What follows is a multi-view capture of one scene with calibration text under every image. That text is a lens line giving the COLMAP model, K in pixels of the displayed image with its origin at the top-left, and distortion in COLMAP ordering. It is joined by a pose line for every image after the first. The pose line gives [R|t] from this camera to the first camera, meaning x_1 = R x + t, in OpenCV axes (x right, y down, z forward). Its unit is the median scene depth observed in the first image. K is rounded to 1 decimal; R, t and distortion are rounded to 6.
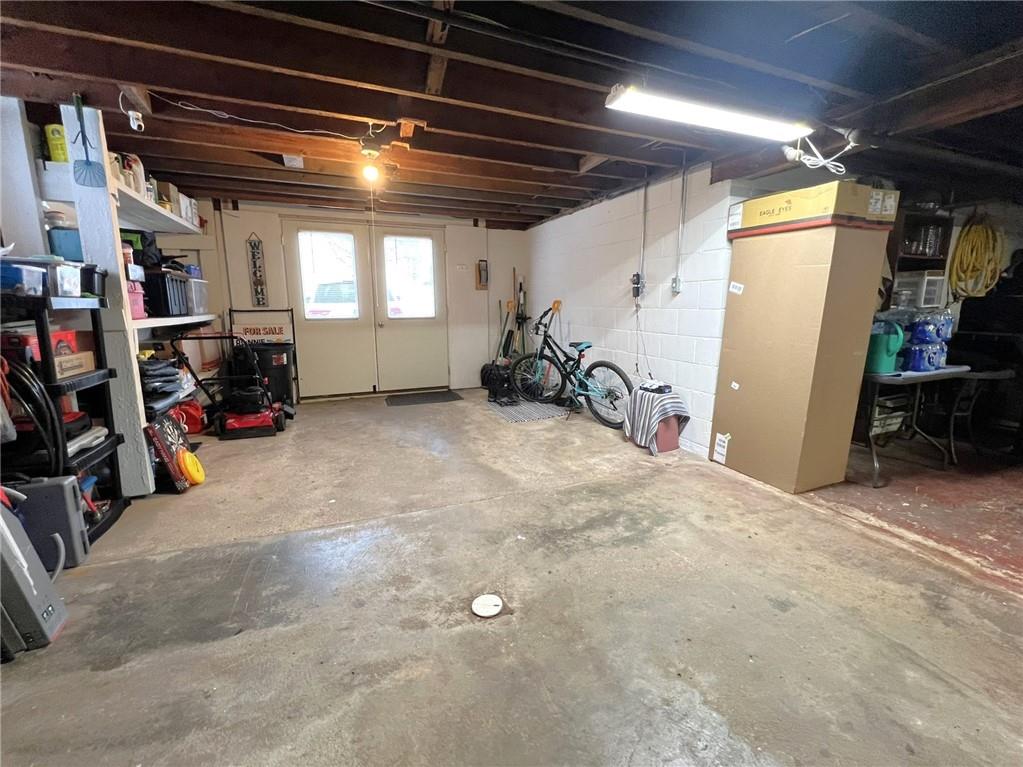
lens RADIAL K [[433.6, 0, 511.5], [0, 433.6, 383.5], [0, 0, 1]] dist [-0.001376, -0.000234]
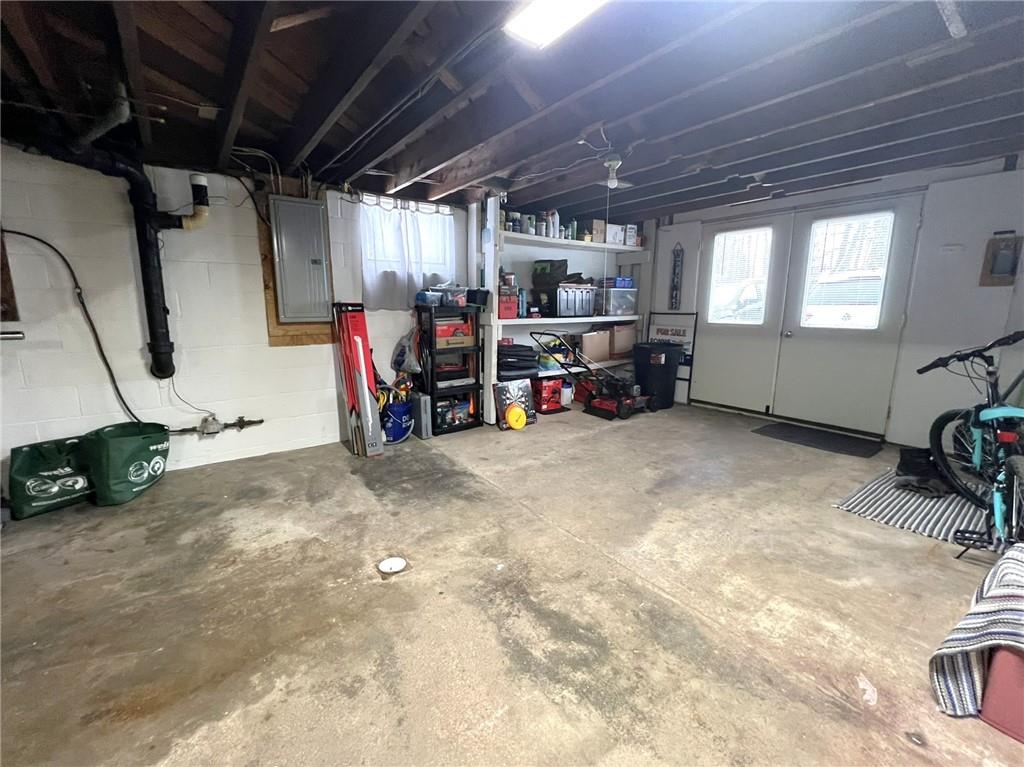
lens RADIAL K [[432.6, 0, 512.0], [0, 432.6, 383.5], [0, 0, 1]] dist [0.000369, 0.000016]
pose [[0.234303, 0.181381, -0.955093, 0.595194], [-0.173622, 0.974453, 0.142465, -0.118327], [0.956534, 0.132445, 0.259809, 0.510584]]
